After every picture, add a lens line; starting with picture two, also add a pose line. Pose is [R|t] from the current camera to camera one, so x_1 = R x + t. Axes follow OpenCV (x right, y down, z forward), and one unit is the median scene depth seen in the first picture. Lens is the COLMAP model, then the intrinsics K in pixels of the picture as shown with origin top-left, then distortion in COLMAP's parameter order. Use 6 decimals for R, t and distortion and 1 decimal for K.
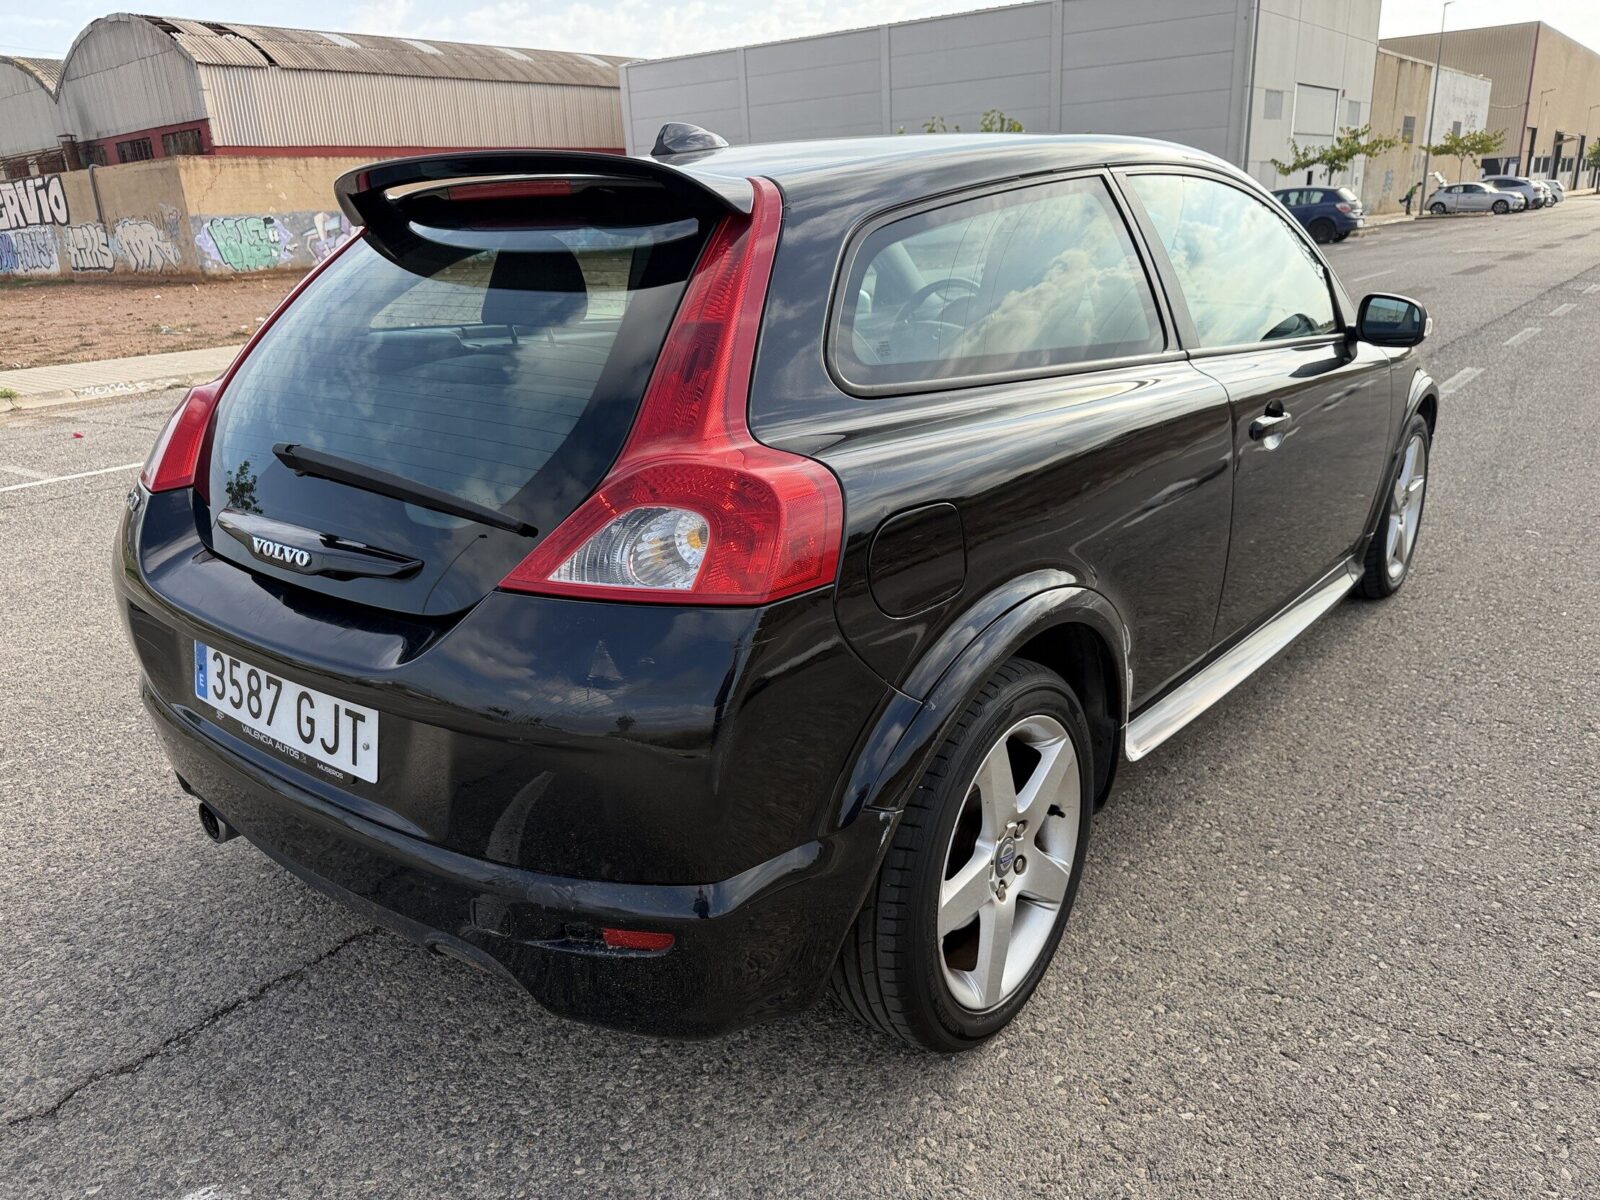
lens RADIAL K [[1201.4, 0, 800.0], [0, 1201.4, 600.0], [0, 0, 1]] dist [-0.004889, 0.000737]
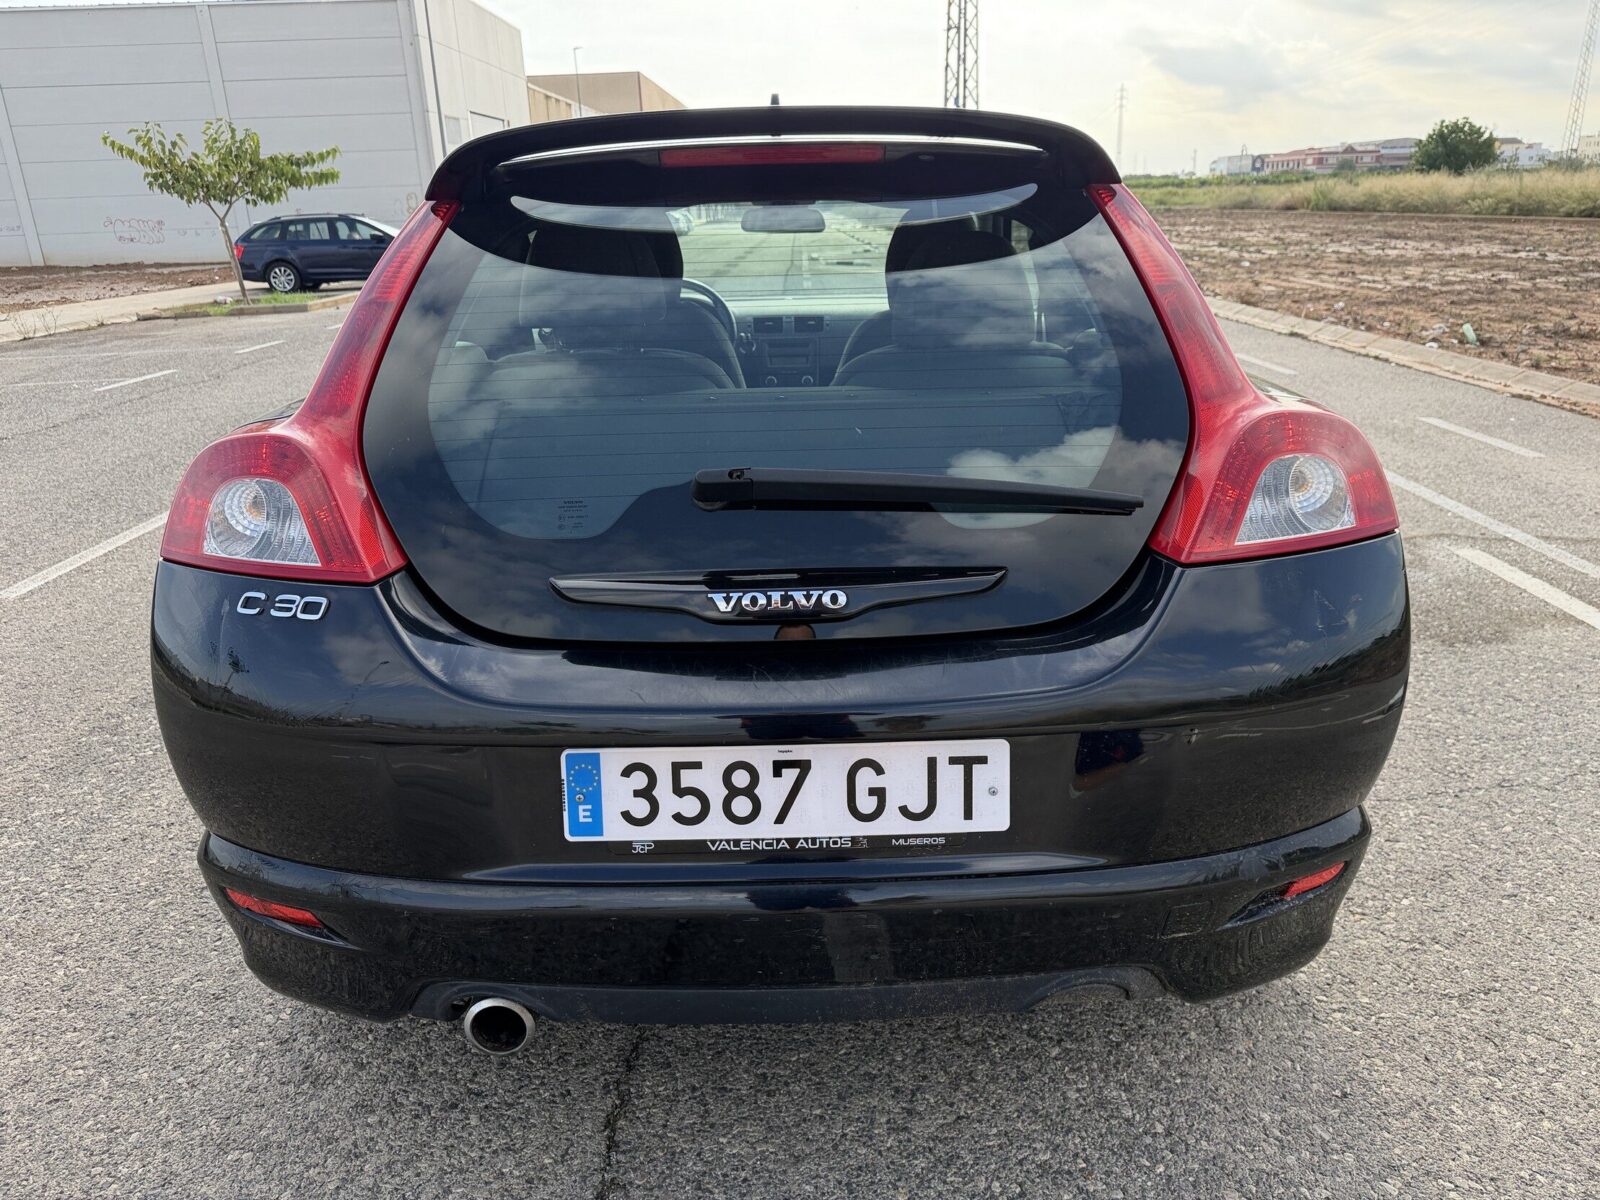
lens RADIAL K [[1201.4, 0, 800.0], [0, 1201.4, 600.0], [0, 0, 1]] dist [-0.004889, 0.000737]
pose [[0.756546, -0.186374, 0.626820, -0.884606], [0.199183, 0.978656, 0.050580, -0.074214], [-0.622868, 0.086586, 0.777521, 0.366777]]
